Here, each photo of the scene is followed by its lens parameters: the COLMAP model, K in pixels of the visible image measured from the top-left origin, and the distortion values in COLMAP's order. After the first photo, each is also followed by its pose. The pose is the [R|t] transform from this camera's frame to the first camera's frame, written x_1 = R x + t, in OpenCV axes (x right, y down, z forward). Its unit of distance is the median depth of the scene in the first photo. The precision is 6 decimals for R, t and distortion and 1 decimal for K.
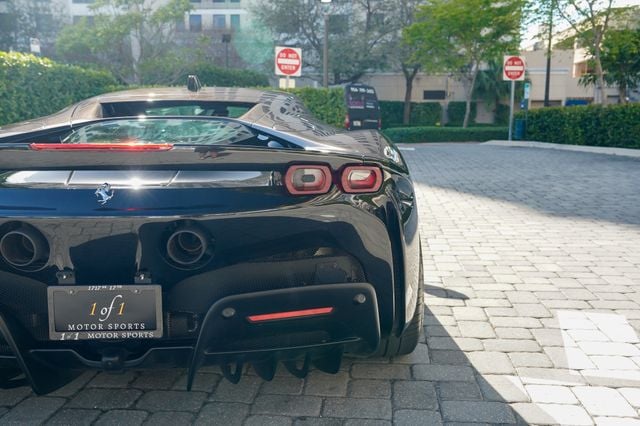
lens RADIAL K [[624.6, 0, 321.6], [0, 624.6, 226.6], [0, 0, 1]] dist [-0.022424, 0.136601]
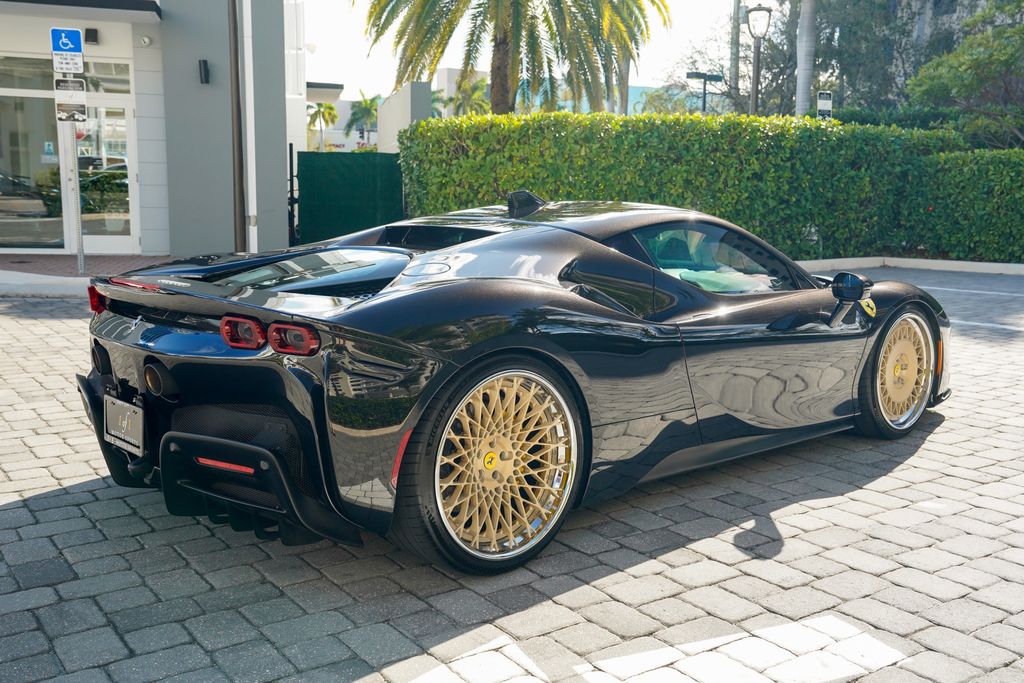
lens RADIAL K [[999.4, 0, 514.6], [0, 999.4, 363.2], [0, 0, 1]] dist [-0.022424, 0.136601]
pose [[0.631216, 0.135085, -0.763753, 0.903047], [-0.133853, 0.988914, 0.064285, -0.116622], [0.763970, 0.061653, 0.642300, 0.198979]]
